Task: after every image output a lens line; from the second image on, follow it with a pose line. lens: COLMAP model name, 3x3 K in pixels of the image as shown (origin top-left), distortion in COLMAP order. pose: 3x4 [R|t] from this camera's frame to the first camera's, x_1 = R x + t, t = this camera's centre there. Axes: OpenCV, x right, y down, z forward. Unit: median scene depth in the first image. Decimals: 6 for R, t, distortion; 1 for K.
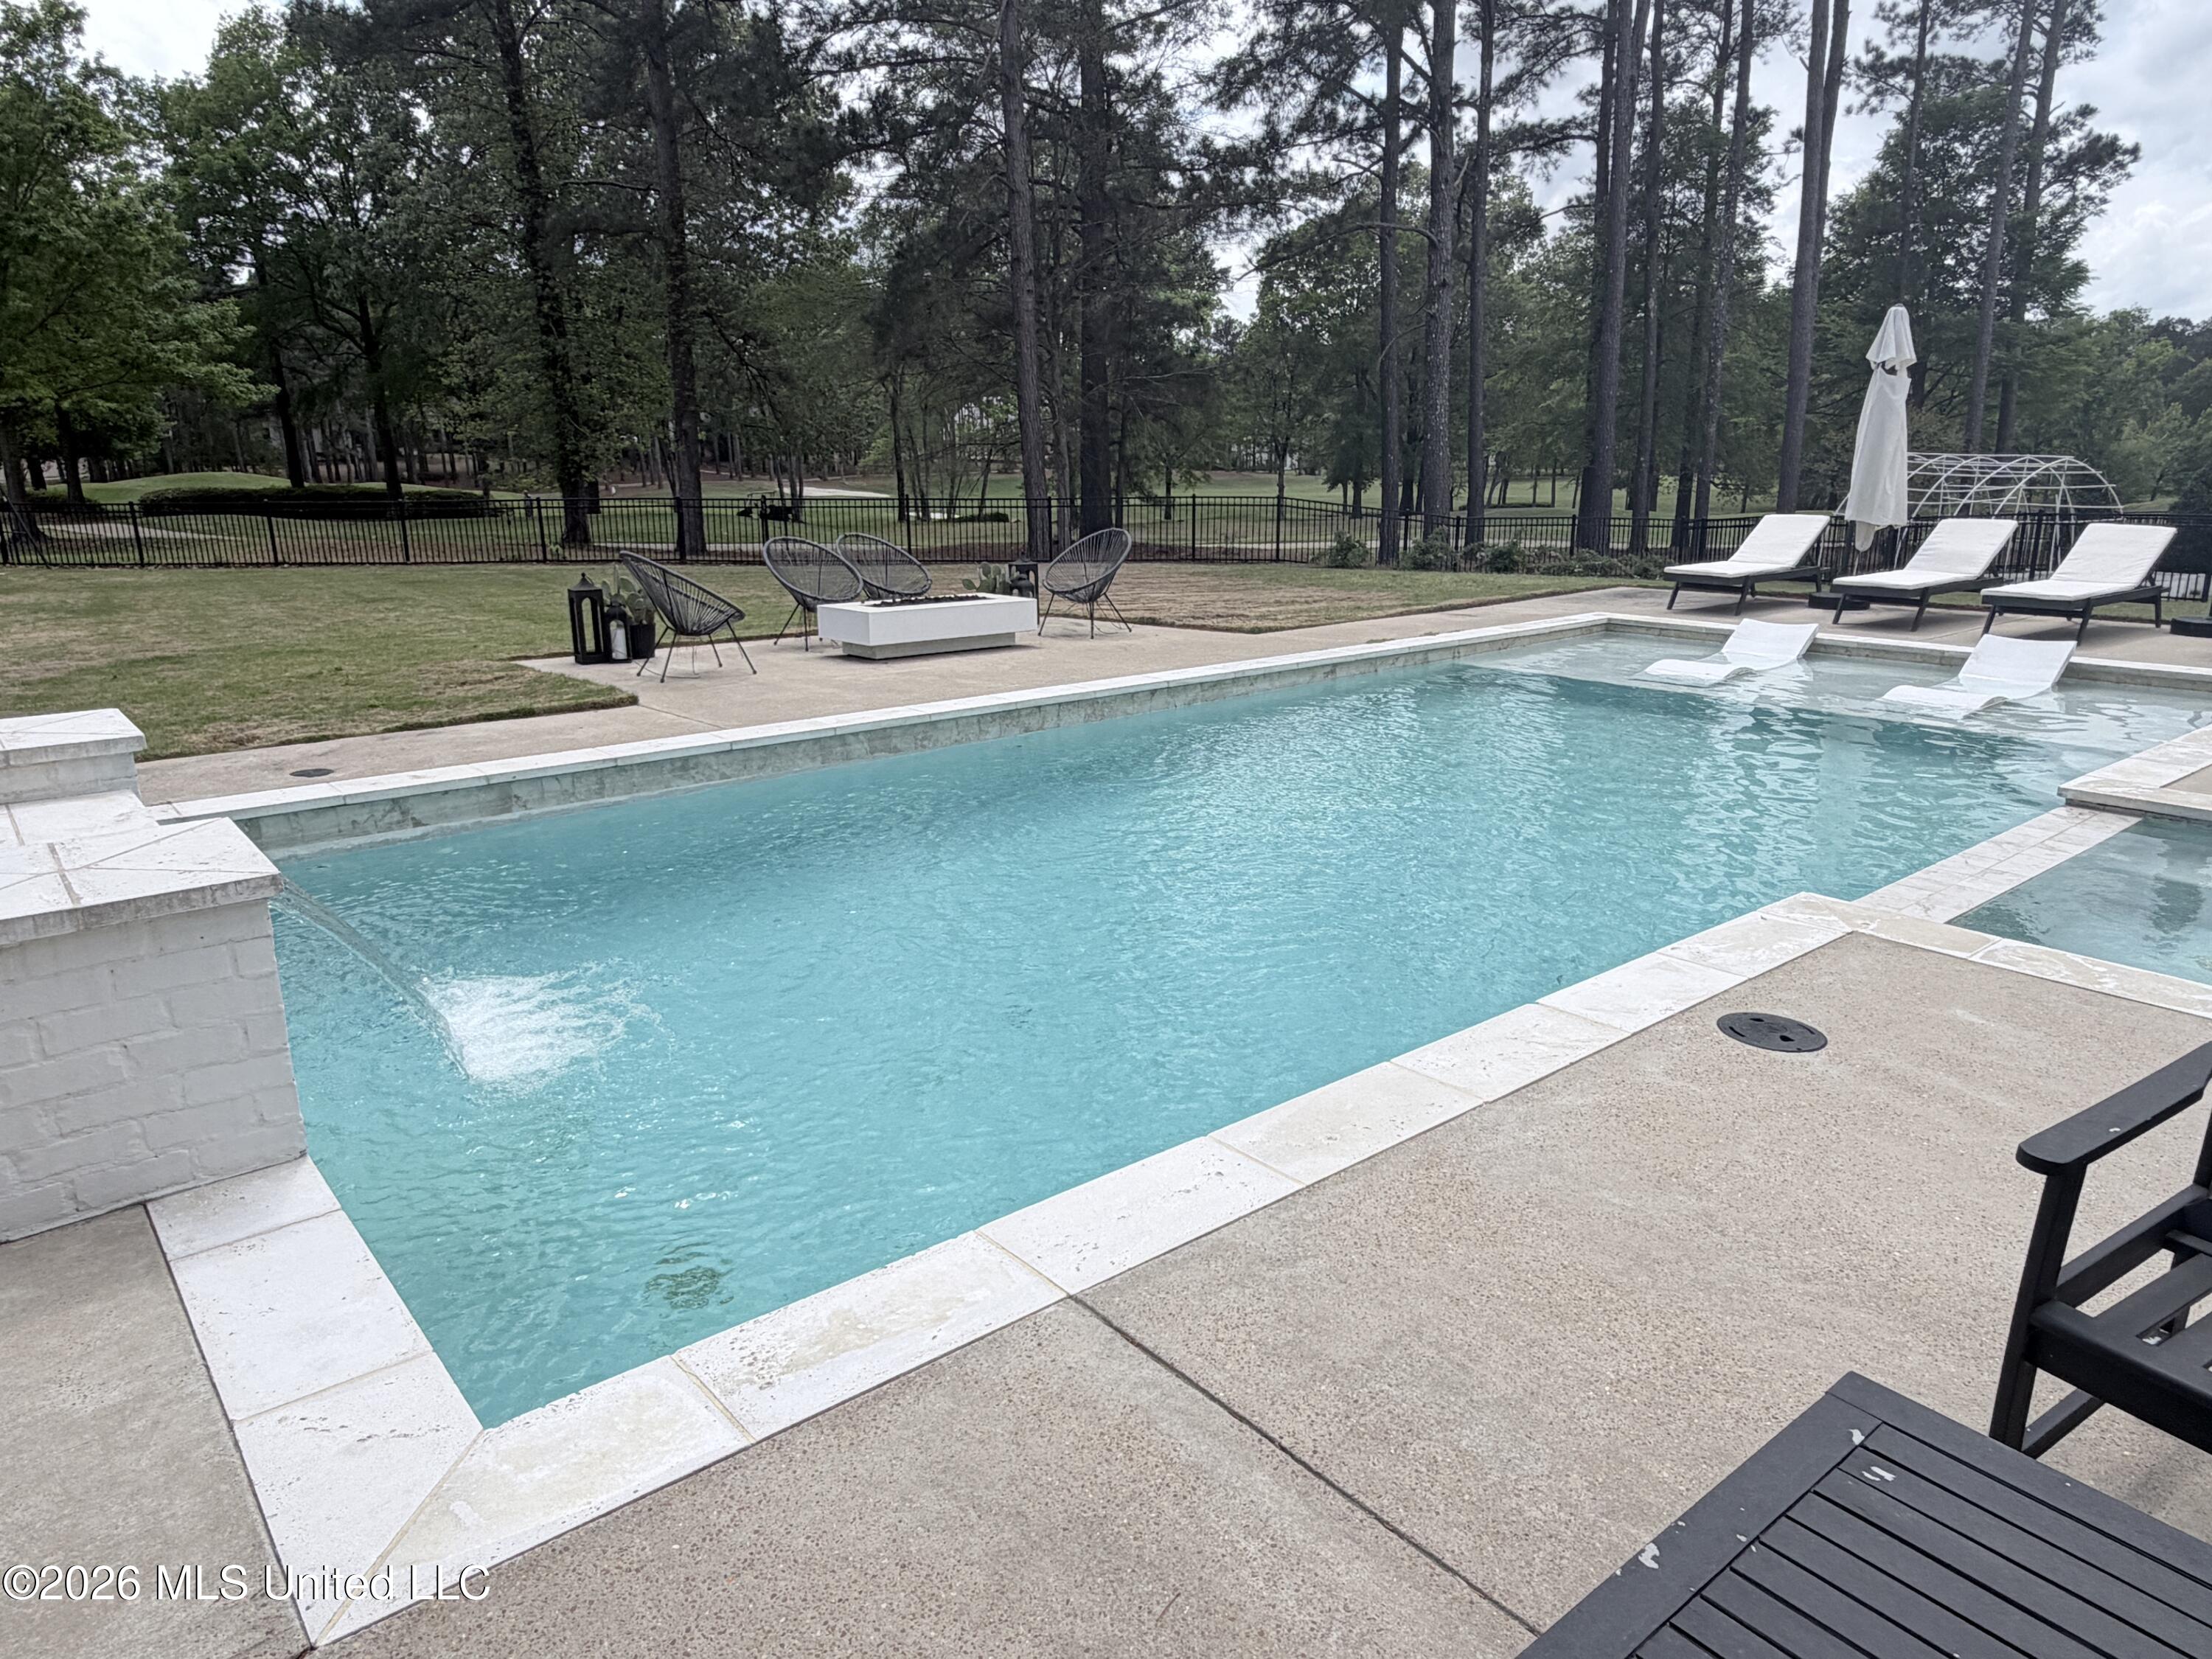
lens RADIAL K [[1451.2, 0, 1106.0], [0, 1451.2, 829.5], [0, 0, 1]] dist [-0.002956, -0.001384]
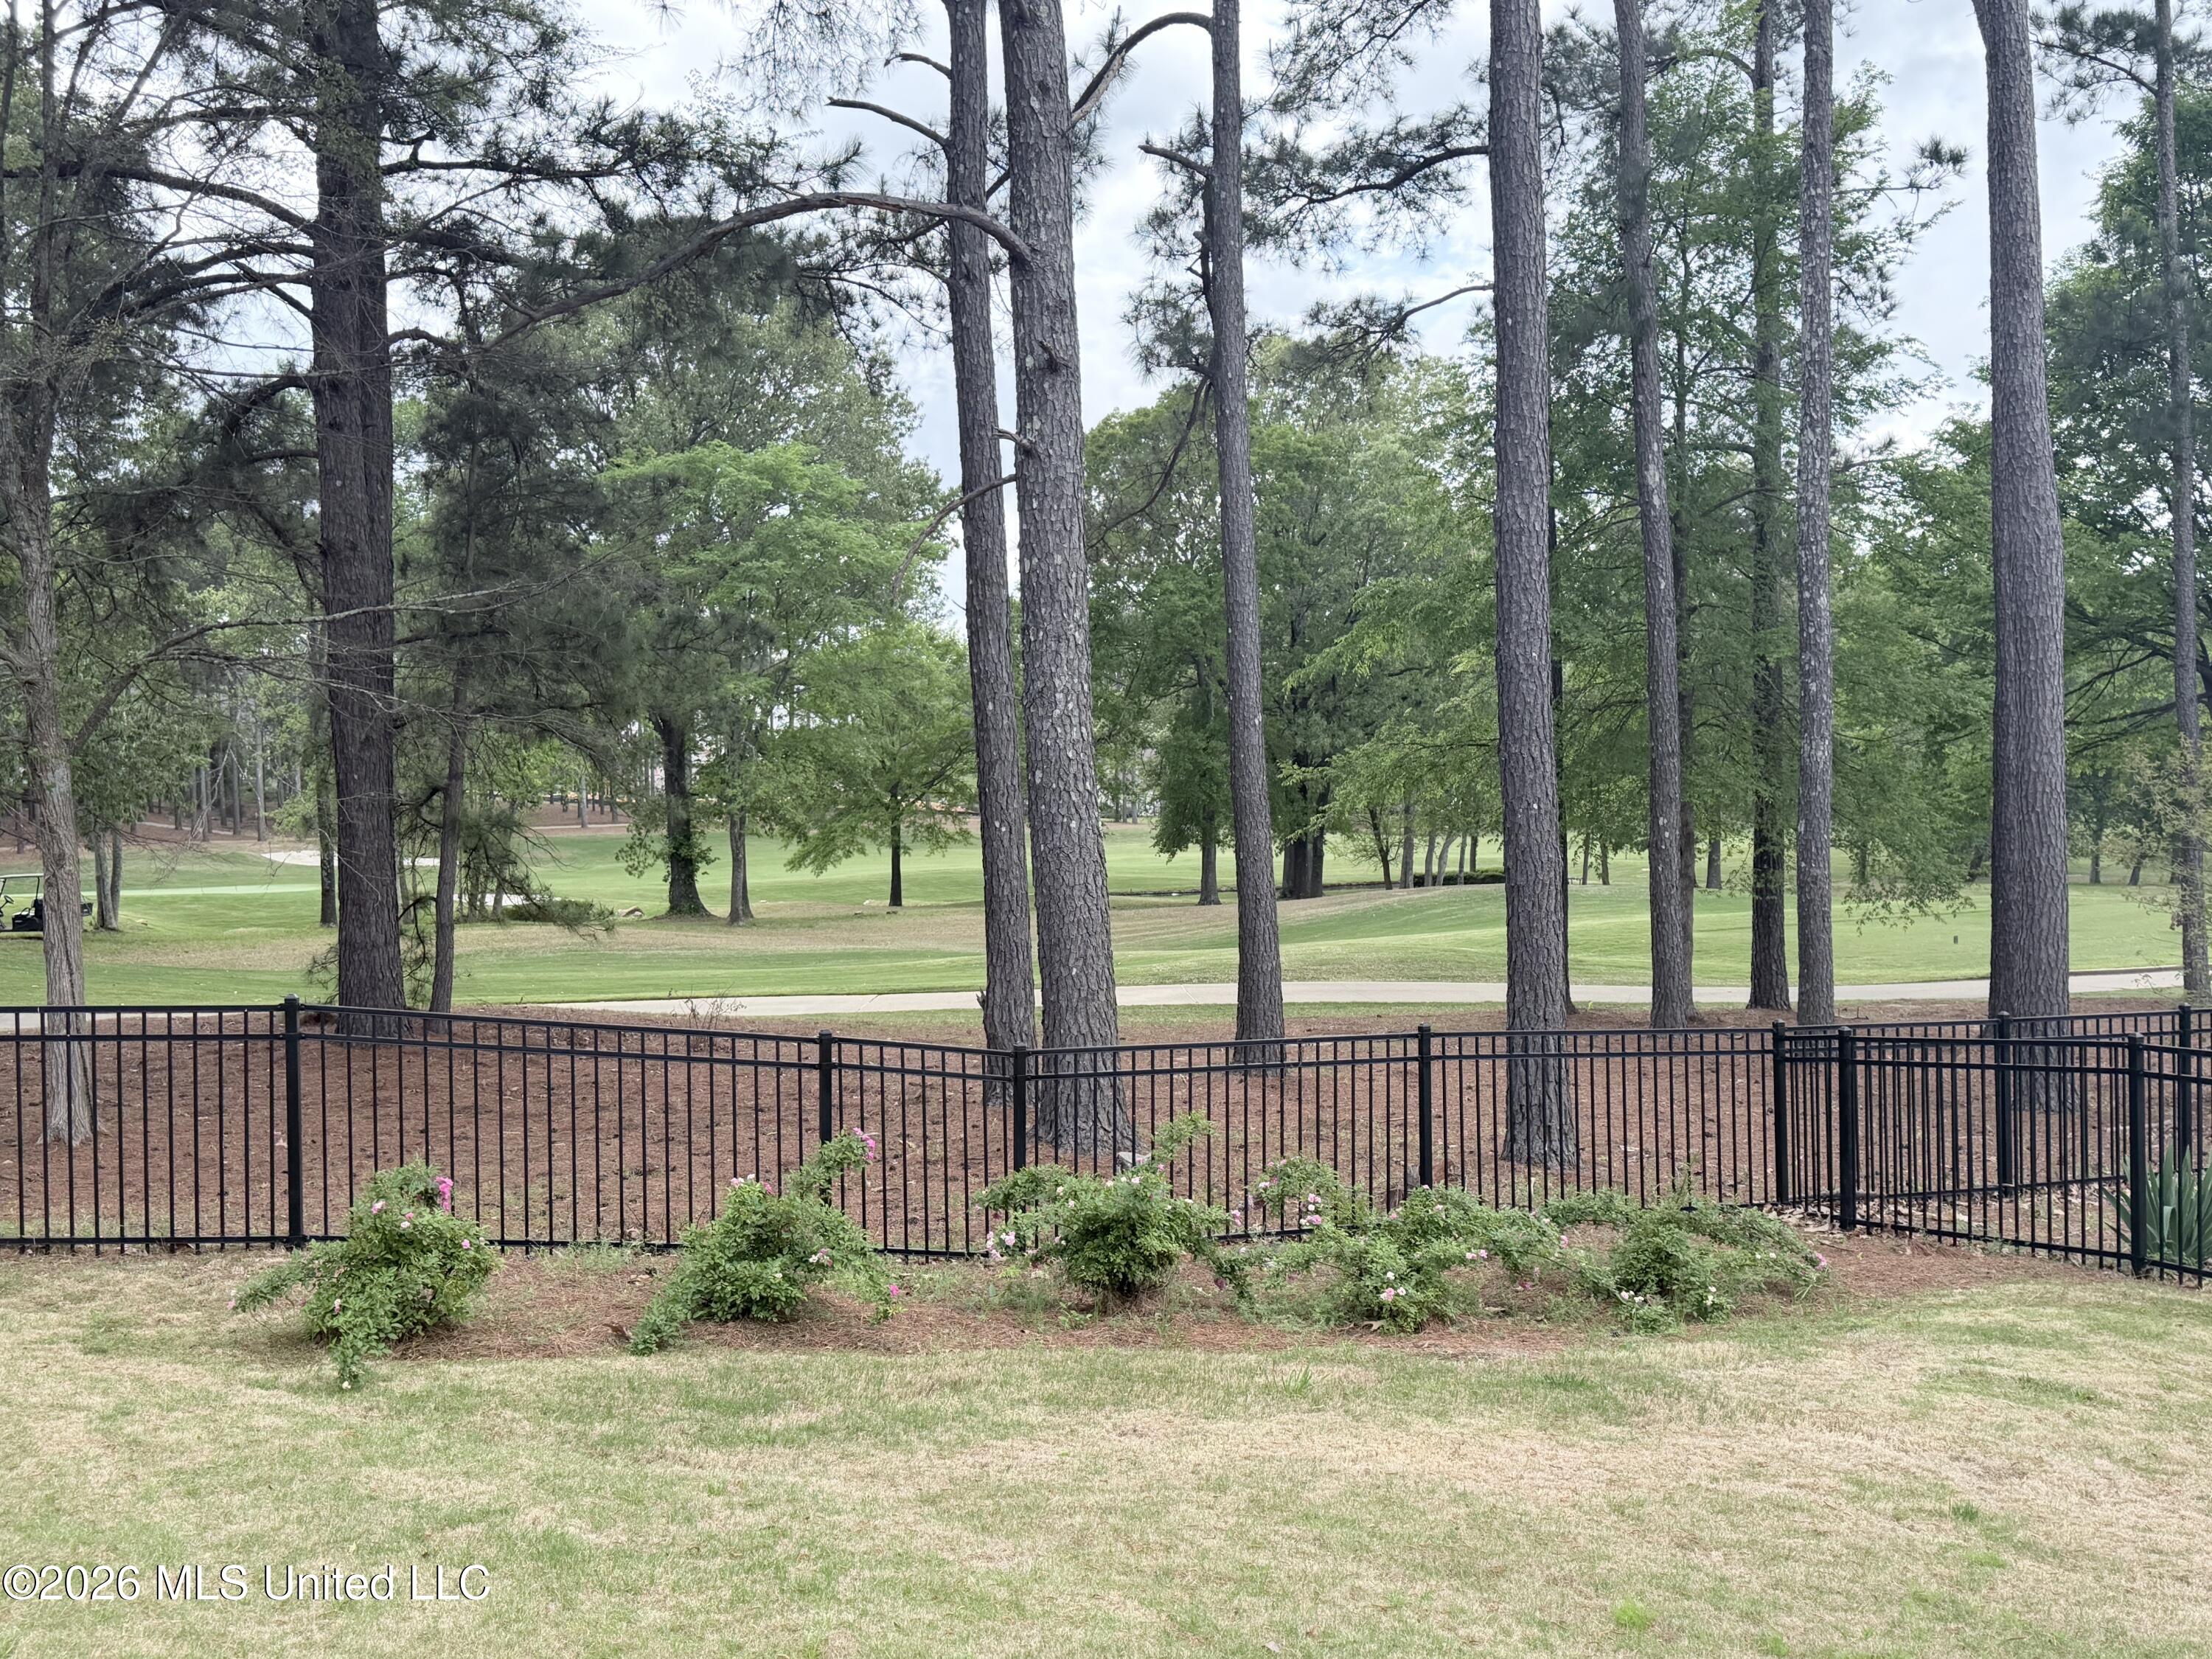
lens RADIAL K [[2262.1, 0, 1091.9], [0, 2262.1, 826.0], [0, 0, 1]] dist [0.140814, -0.245601]
pose [[0.996520, -0.007259, 0.083034, 0.134953], [0.026636, 0.971698, -0.234718, -0.092694], [-0.078980, 0.236113, 0.968510, 0.334043]]
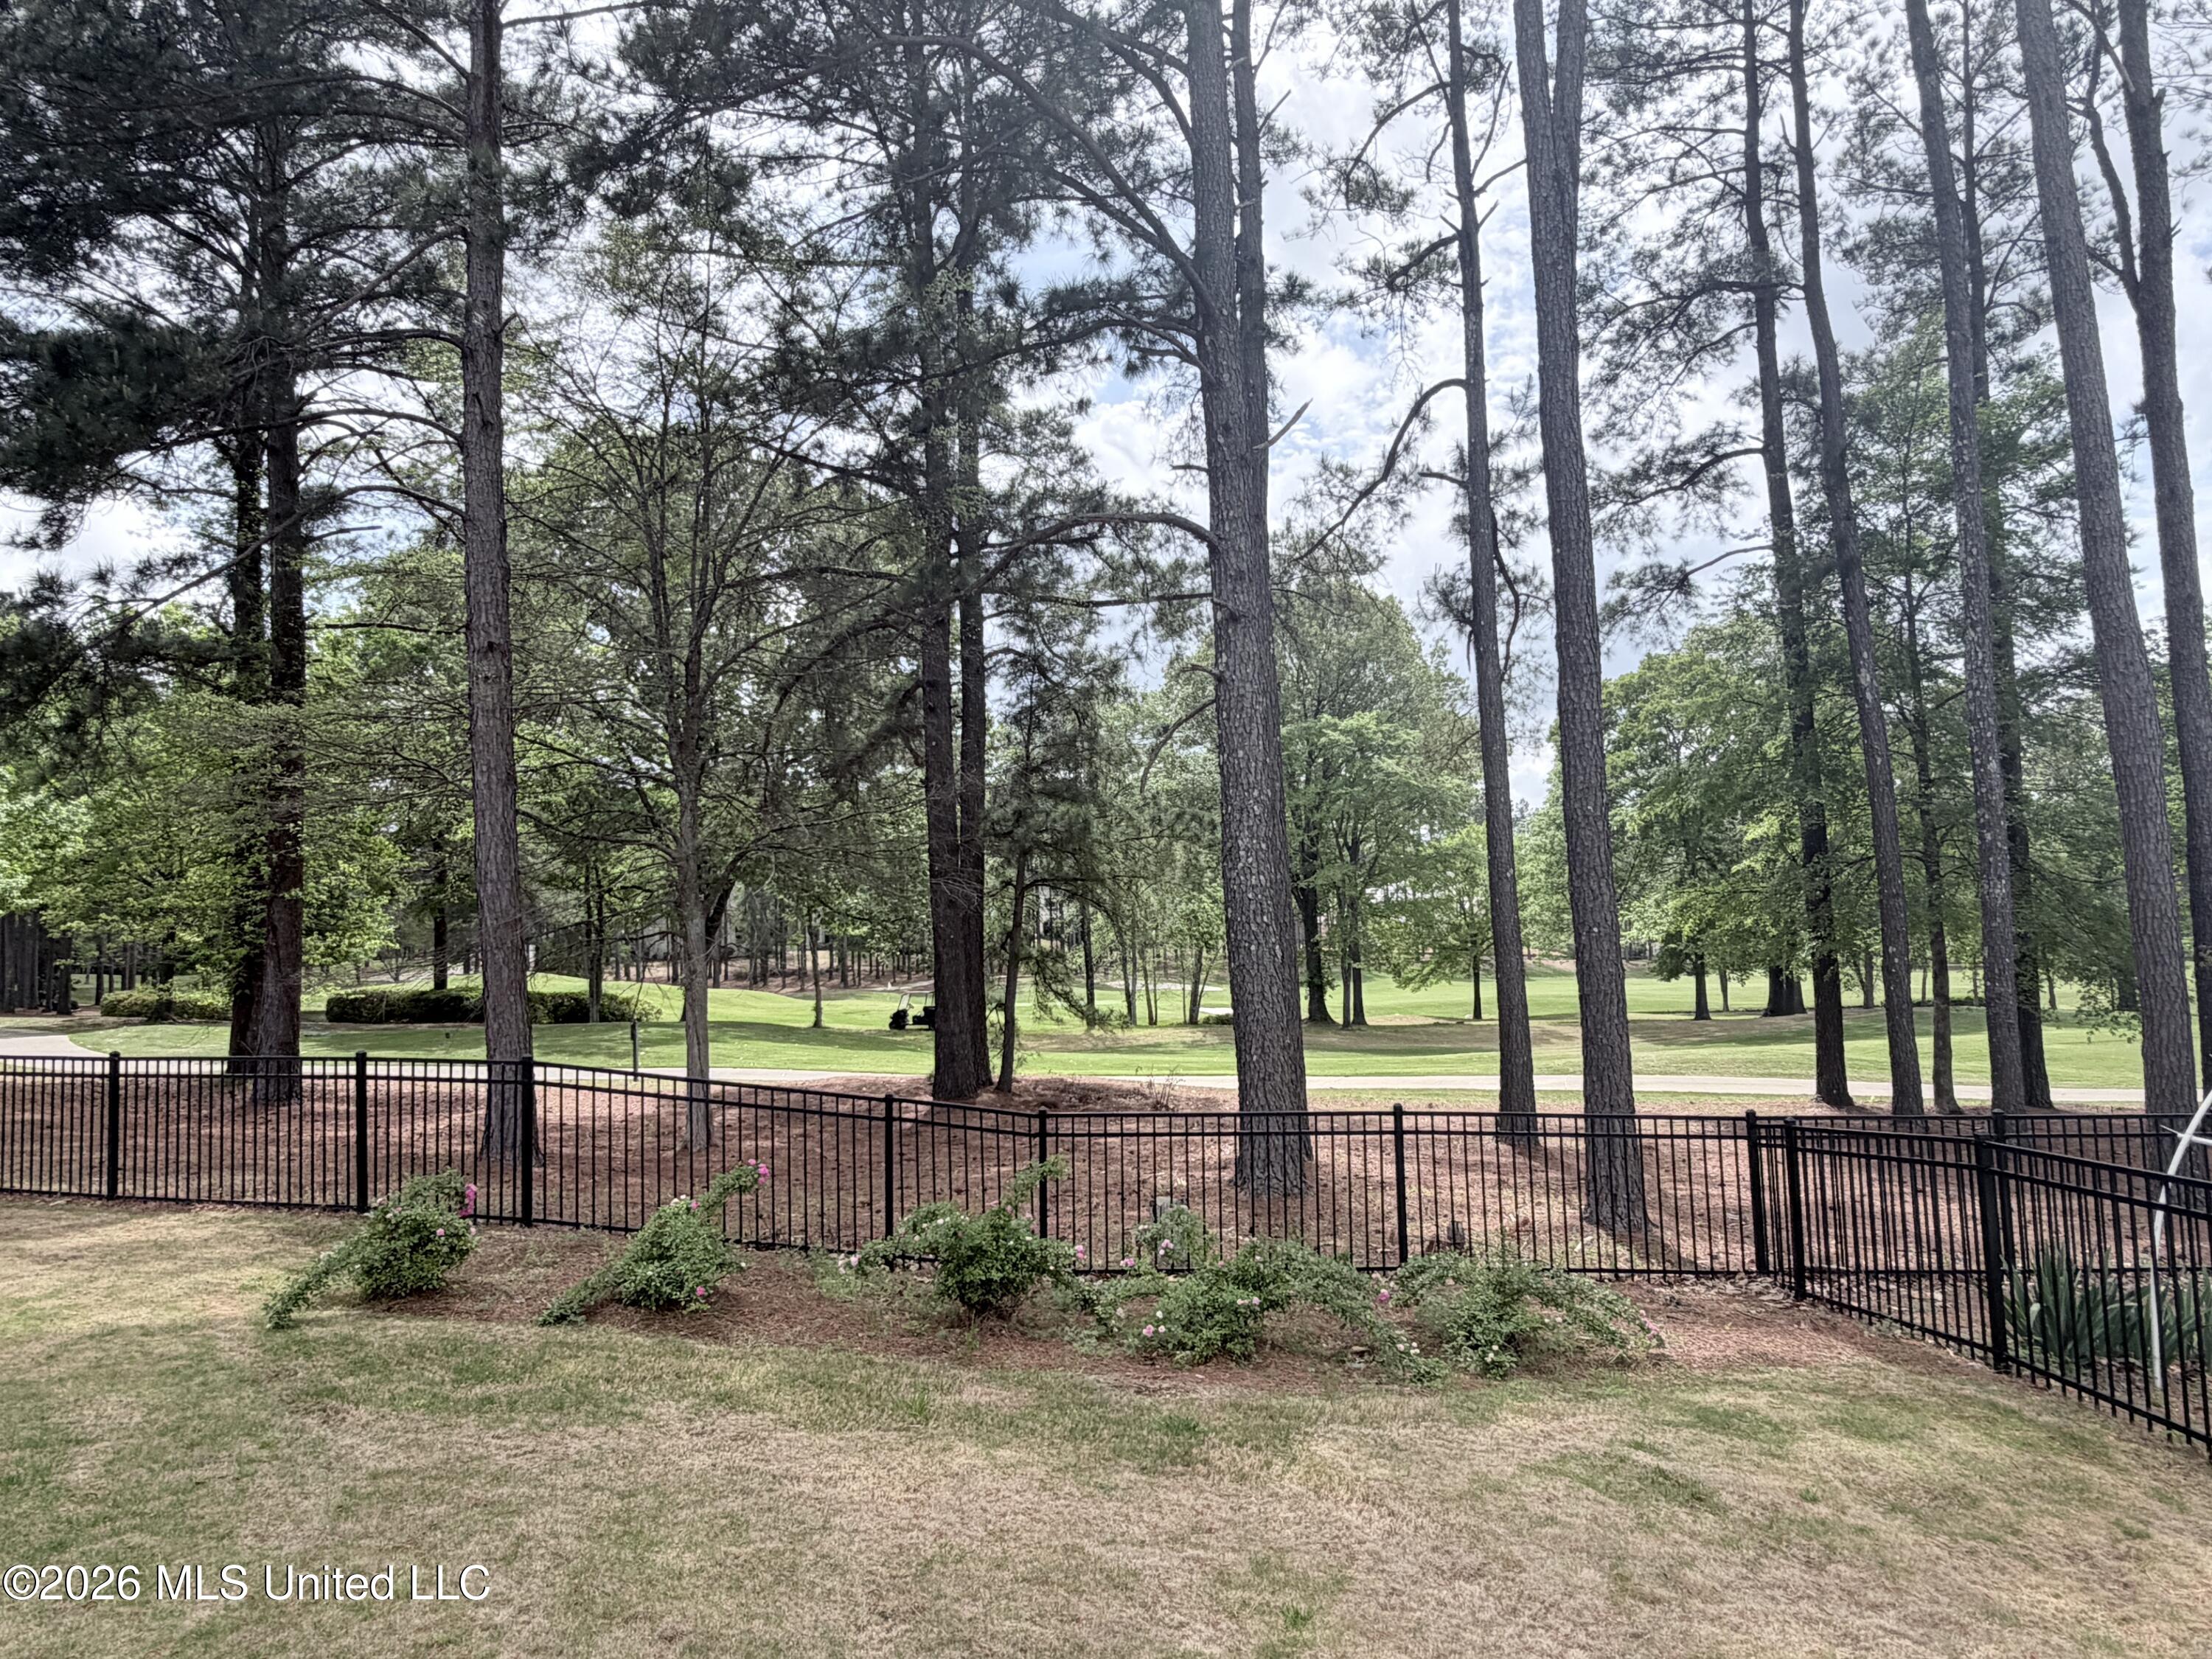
lens RADIAL K [[1454.4, 0, 1106.0], [0, 1454.4, 829.5], [0, 0, 1]] dist [-0.001280, -0.000055]
pose [[0.954969, -0.036060, -0.294507, 0.238412], [-0.062443, 0.945932, -0.318299, -0.101365], [0.290061, 0.322356, 0.901083, 0.392294]]
